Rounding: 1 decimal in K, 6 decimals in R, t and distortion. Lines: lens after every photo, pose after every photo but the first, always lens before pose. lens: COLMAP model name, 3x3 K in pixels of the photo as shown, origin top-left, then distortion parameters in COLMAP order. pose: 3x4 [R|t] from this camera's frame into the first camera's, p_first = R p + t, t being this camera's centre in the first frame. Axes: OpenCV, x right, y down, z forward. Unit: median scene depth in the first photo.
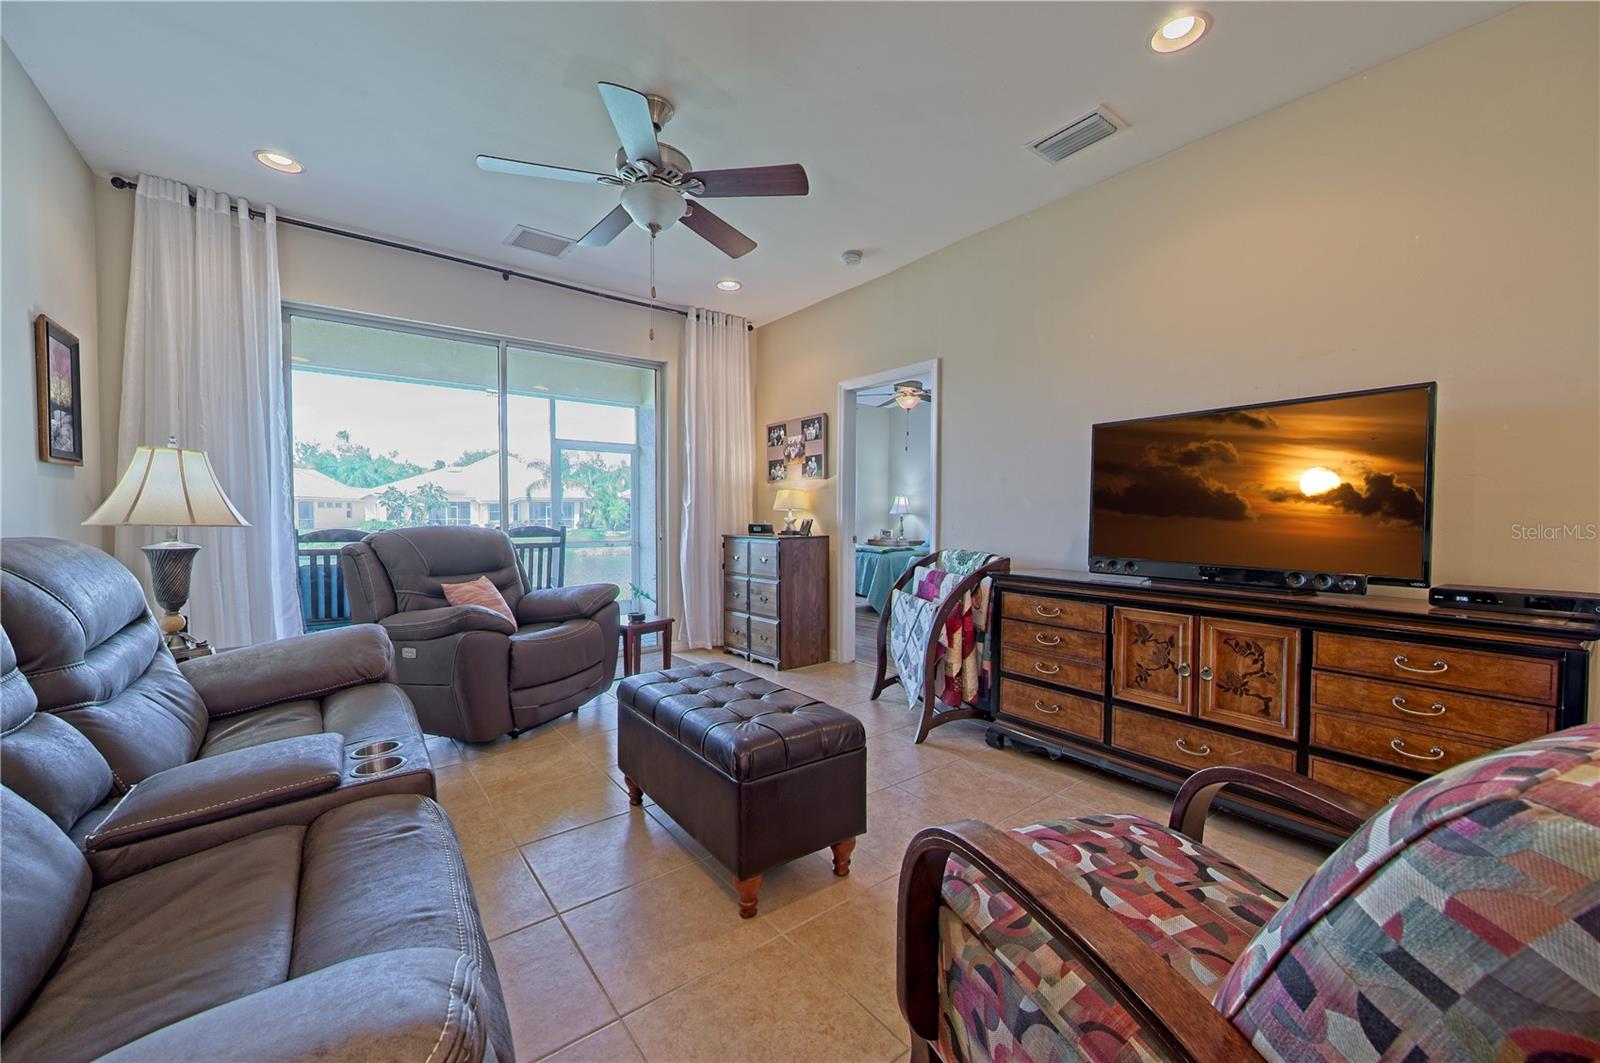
lens RADIAL K [[622.6, 0, 800.0], [0, 622.6, 531.5], [0, 0, 1]] dist [-0.000061, -0.000193]
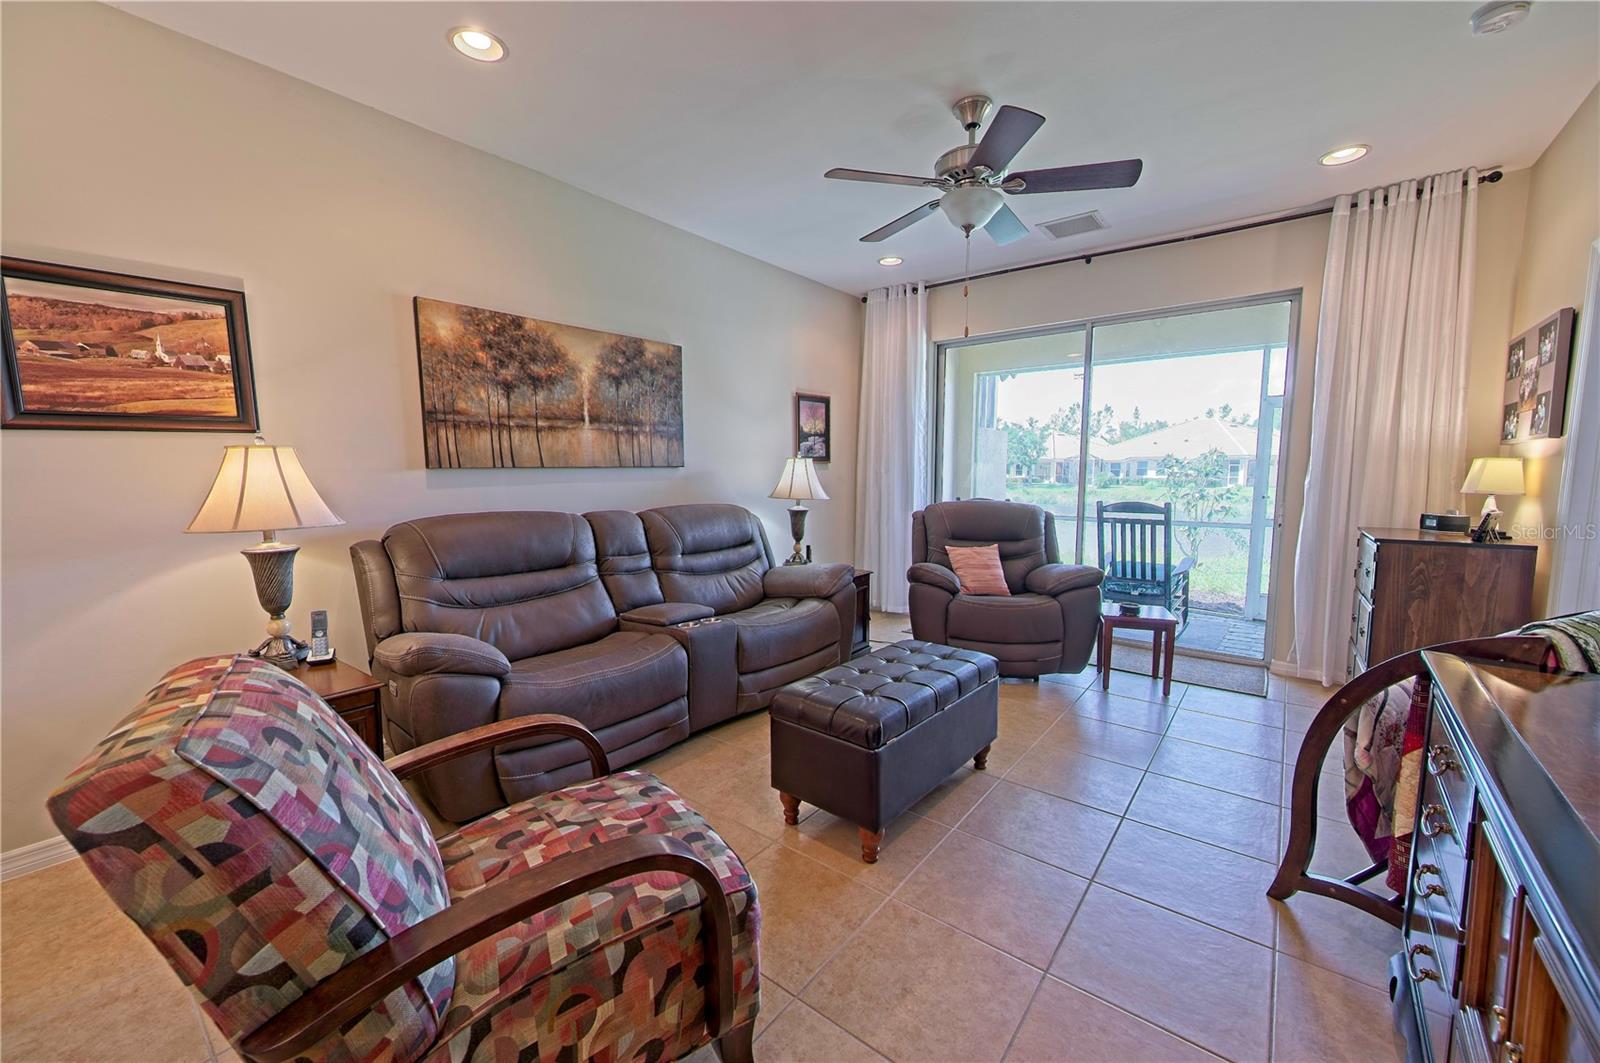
lens RADIAL K [[622.6, 0, 800.0], [0, 622.6, 531.5], [0, 0, 1]] dist [-0.000061, -0.000193]
pose [[0.229006, 0.093810, -0.968894, 0.495914], [-0.025401, 0.995582, 0.090390, -0.044961], [0.973094, 0.003911, 0.230377, 0.318952]]
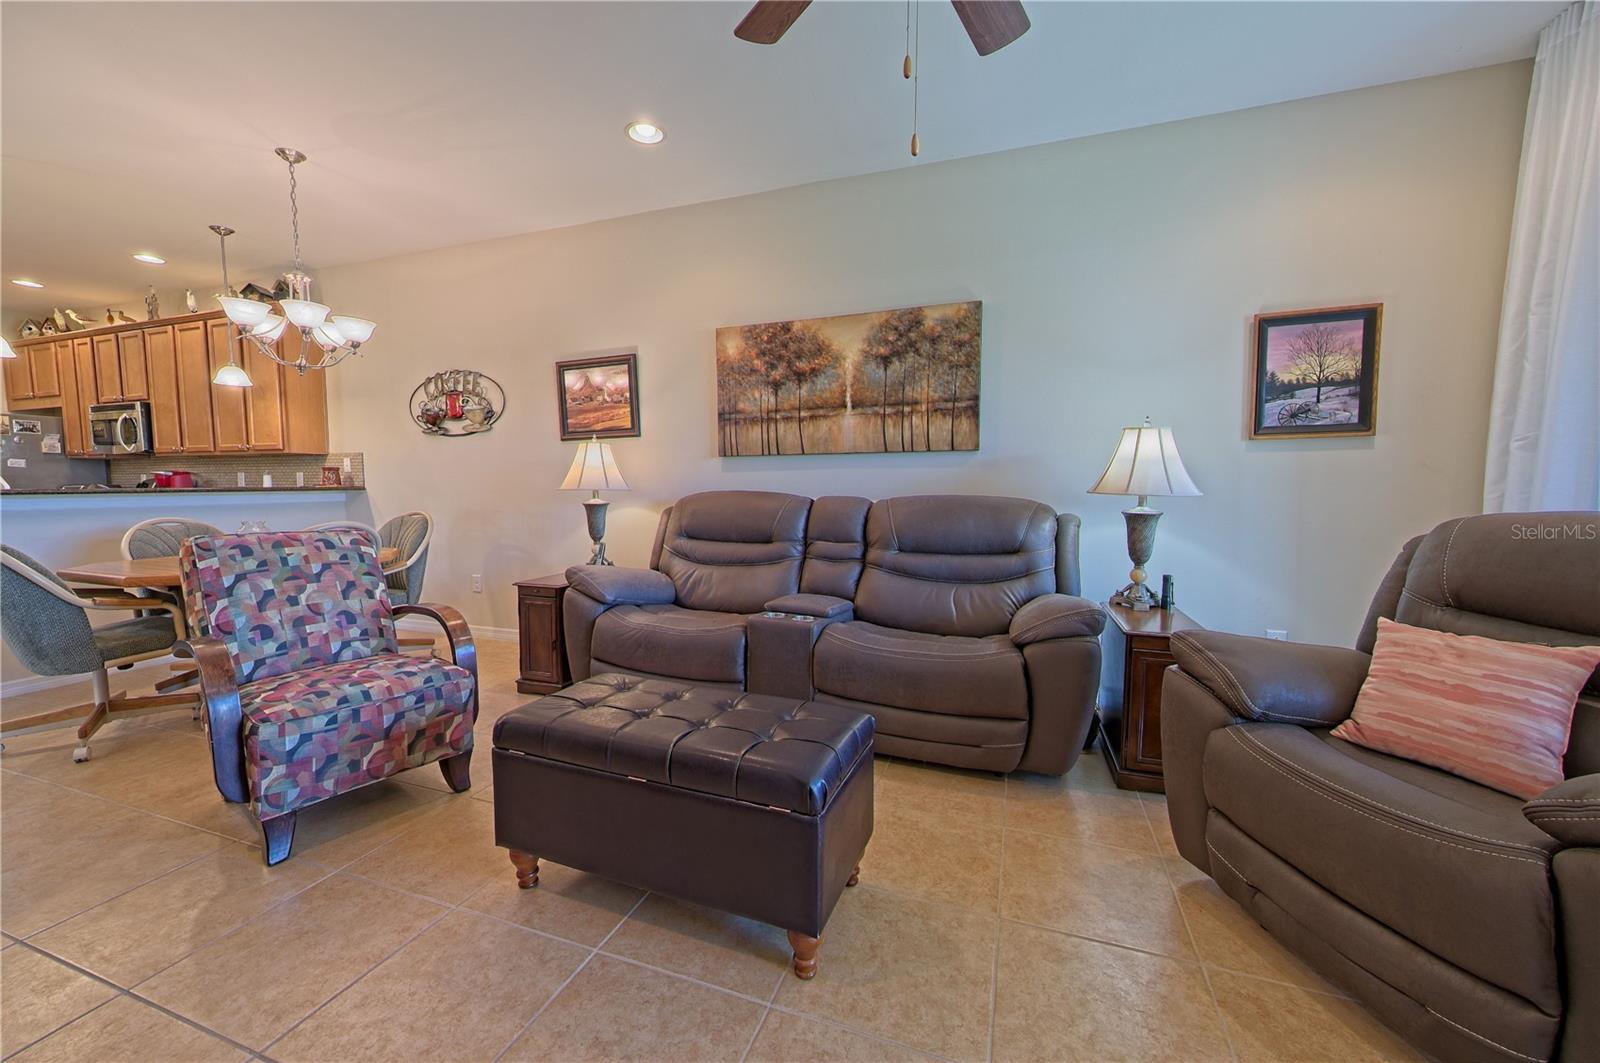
lens RADIAL K [[614.5, 0, 800.0], [0, 614.5, 531.5], [0, 0, 1]] dist [0.001905, 0.000084]
pose [[-0.853498, 0.035842, -0.519861, 0.085232], [-0.018536, 0.994912, 0.099025, -0.022808], [0.520766, 0.094154, -0.848492, 0.938758]]
